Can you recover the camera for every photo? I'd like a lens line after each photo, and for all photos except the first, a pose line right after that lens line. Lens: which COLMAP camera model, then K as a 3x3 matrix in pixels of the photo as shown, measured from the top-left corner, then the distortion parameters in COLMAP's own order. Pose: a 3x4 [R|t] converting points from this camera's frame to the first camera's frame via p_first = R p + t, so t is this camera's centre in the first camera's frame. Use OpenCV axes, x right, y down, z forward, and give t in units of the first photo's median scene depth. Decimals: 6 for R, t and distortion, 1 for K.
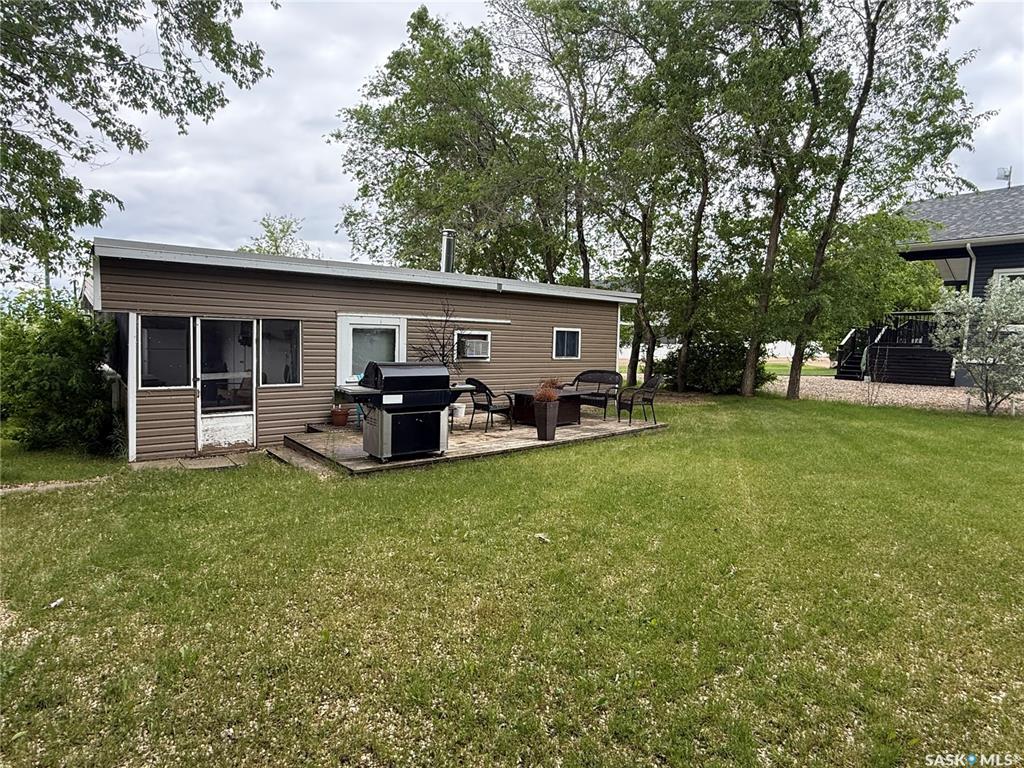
lens RADIAL K [[563.1, 0, 512.0], [0, 563.1, 384.0], [0, 0, 1]] dist [0.002380, 0.000527]
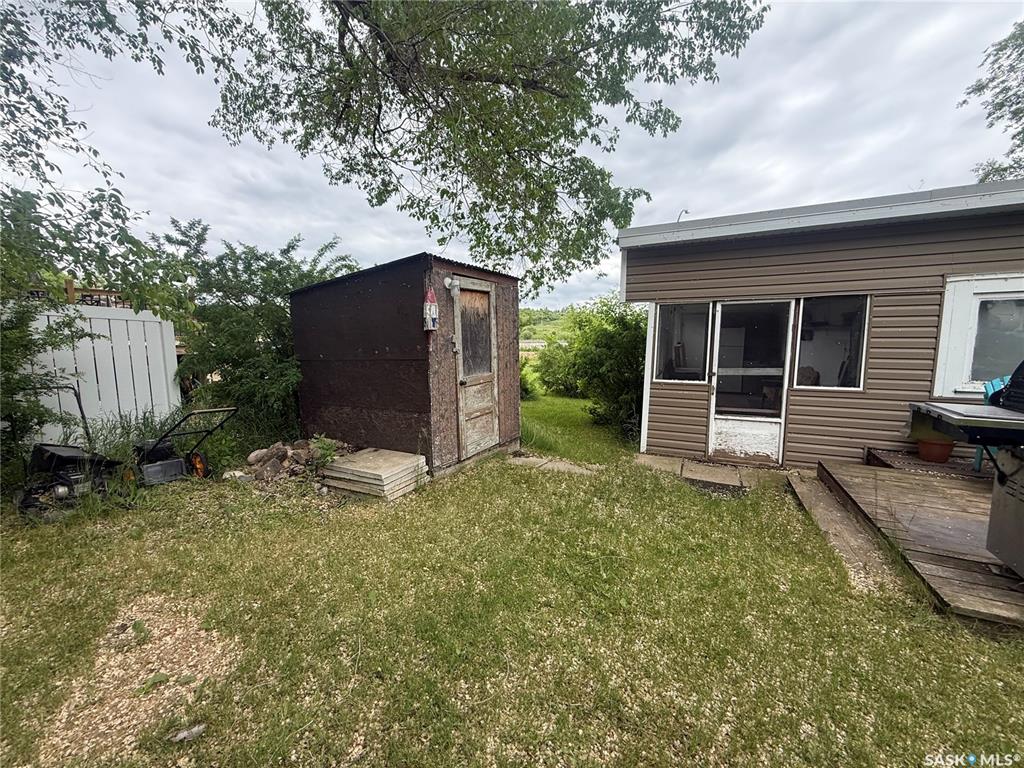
lens RADIAL K [[407.2, 0, 508.1], [0, 407.2, 383.2], [0, 0, 1]] dist [-0.000311, -0.000143]
pose [[0.428392, 0.067979, -0.901032, -0.121797], [-0.060011, 0.997105, 0.046695, -0.004569], [0.901598, 0.034068, 0.431231, 0.432513]]
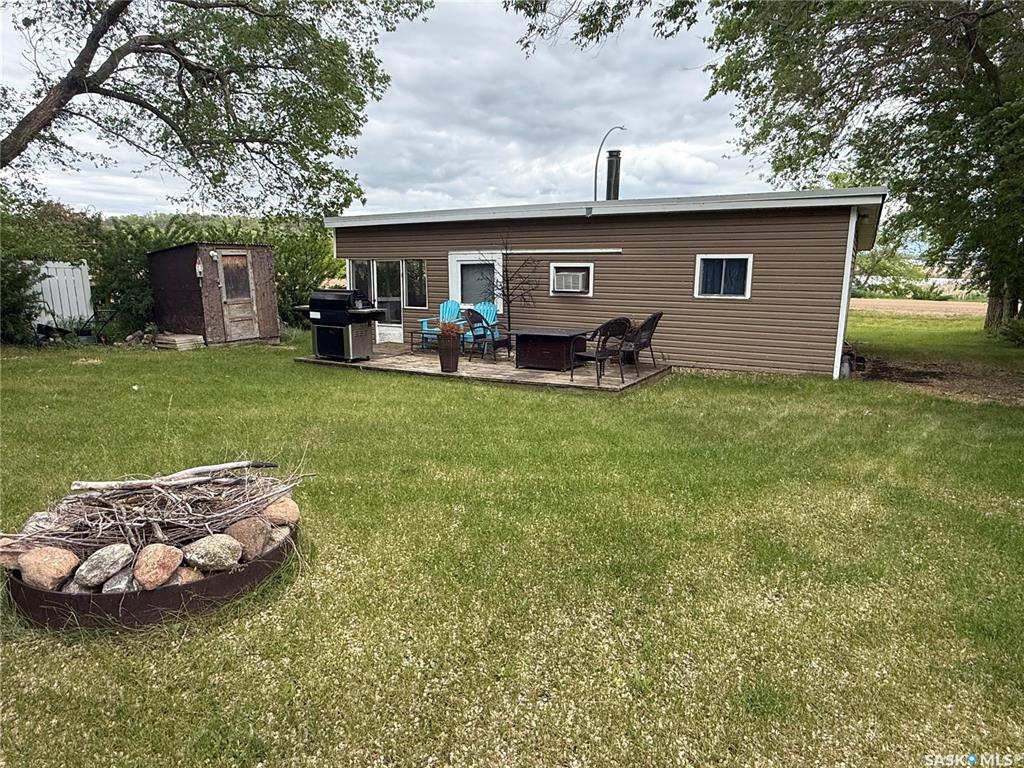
lens RADIAL K [[597.3, 0, 512.0], [0, 597.3, 384.0], [0, 0, 1]] dist [0.000712, 0.001693]
pose [[0.362482, 0.156605, -0.918739, 1.120006], [-0.069748, 0.987575, 0.140820, -0.038550], [0.929377, 0.013036, 0.368901, 0.729635]]
